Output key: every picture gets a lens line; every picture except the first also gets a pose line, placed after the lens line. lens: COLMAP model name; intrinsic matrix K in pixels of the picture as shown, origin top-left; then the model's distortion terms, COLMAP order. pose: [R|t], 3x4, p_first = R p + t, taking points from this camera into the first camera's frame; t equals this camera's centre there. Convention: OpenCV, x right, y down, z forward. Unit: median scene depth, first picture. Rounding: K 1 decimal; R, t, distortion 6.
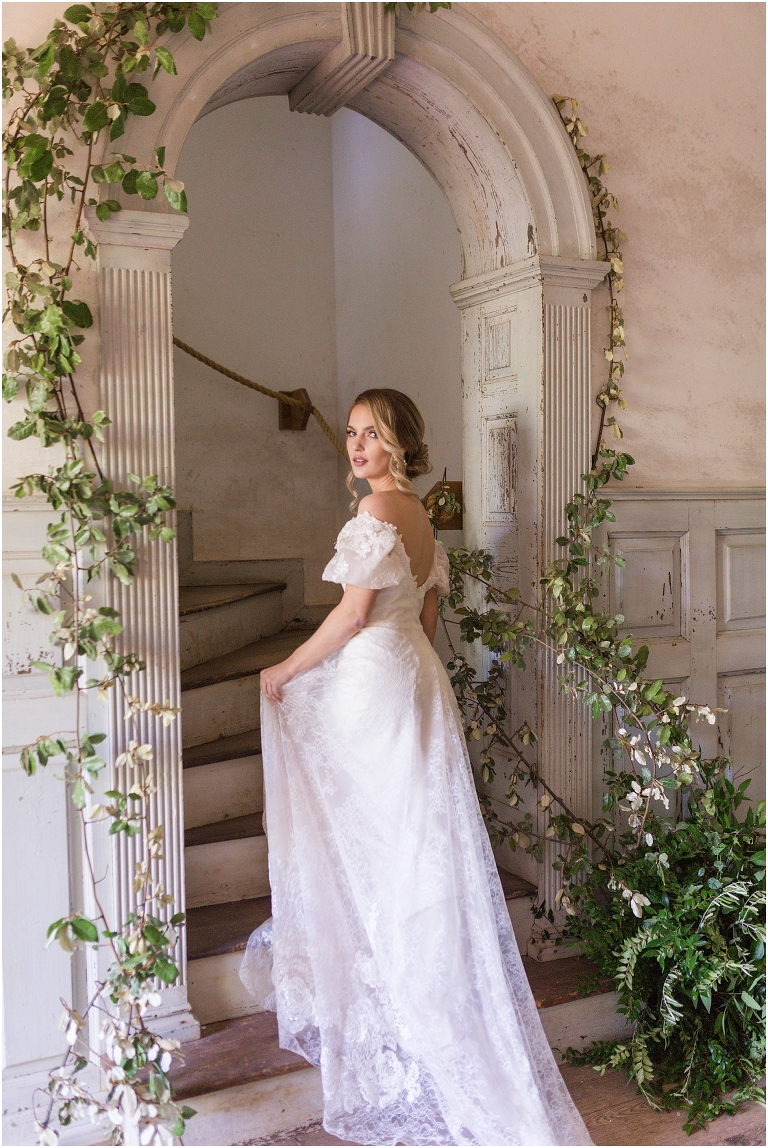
lens RADIAL K [[1104.5, 0, 388.6], [0, 1104.5, 576.3], [0, 0, 1]] dist [0.000033, 0.007399]
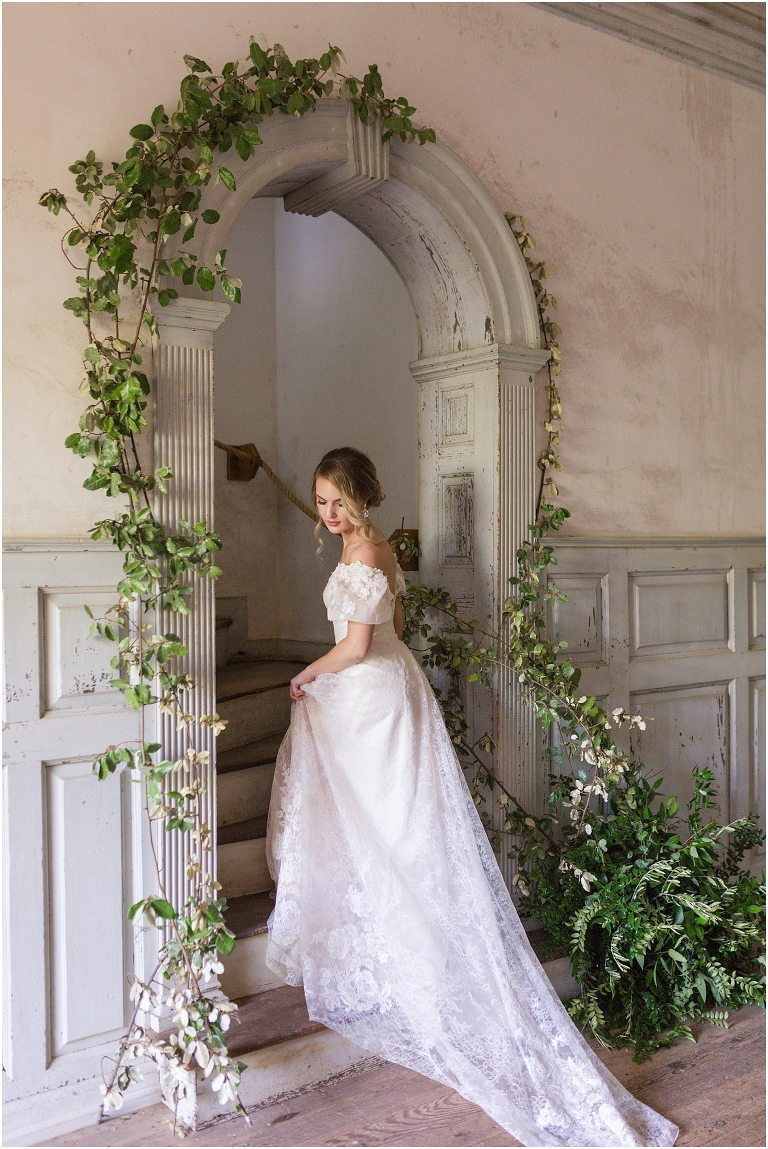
lens RADIAL K [[1105.5, 0, 388.7], [0, 1105.5, 576.8], [0, 0, 1]] dist [0.000033, 0.007399]
pose [[0.985944, 0.004971, 0.167003, -0.193079], [0.001868, 0.999167, -0.040768, 0.013750], [-0.167066, 0.040507, 0.985113, -0.169455]]
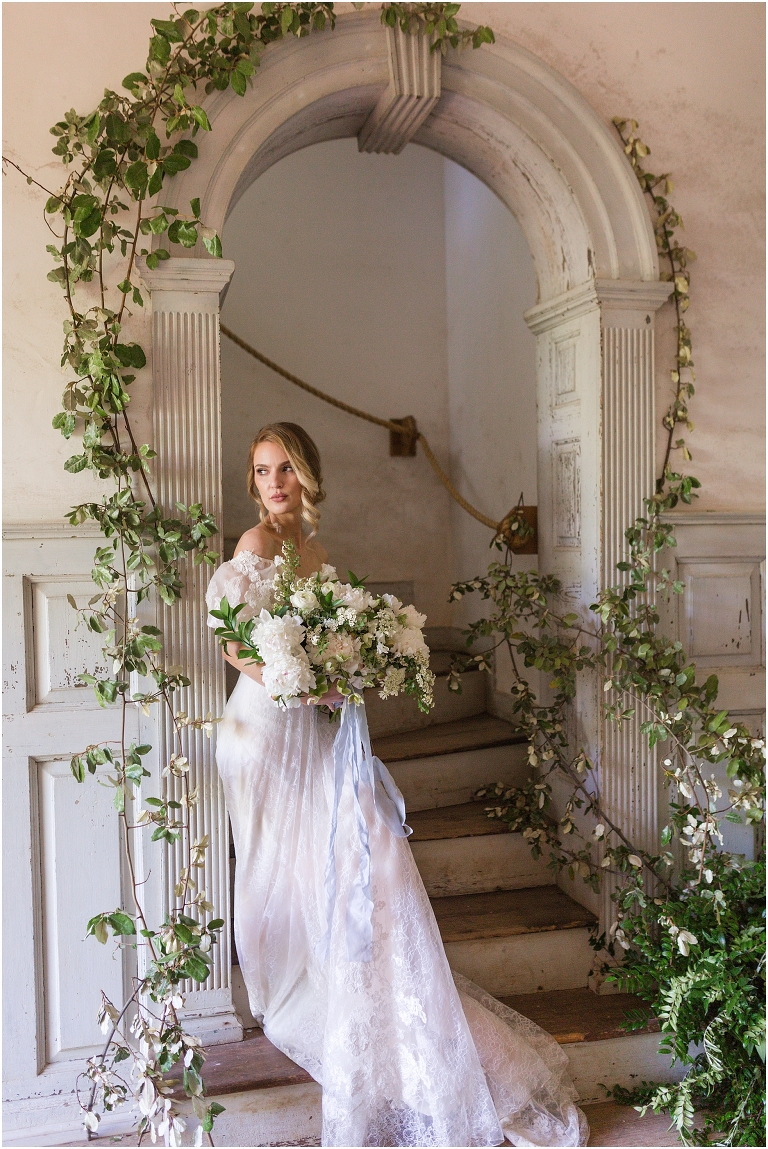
lens RADIAL K [[1105.5, 0, 388.7], [0, 1105.5, 576.8], [0, 0, 1]] dist [0.000033, 0.007399]
pose [[0.979872, 0.005478, -0.199551, 0.164403], [-0.009429, 0.999778, -0.018854, -0.002196], [0.199404, 0.020356, 0.979706, -0.006773]]
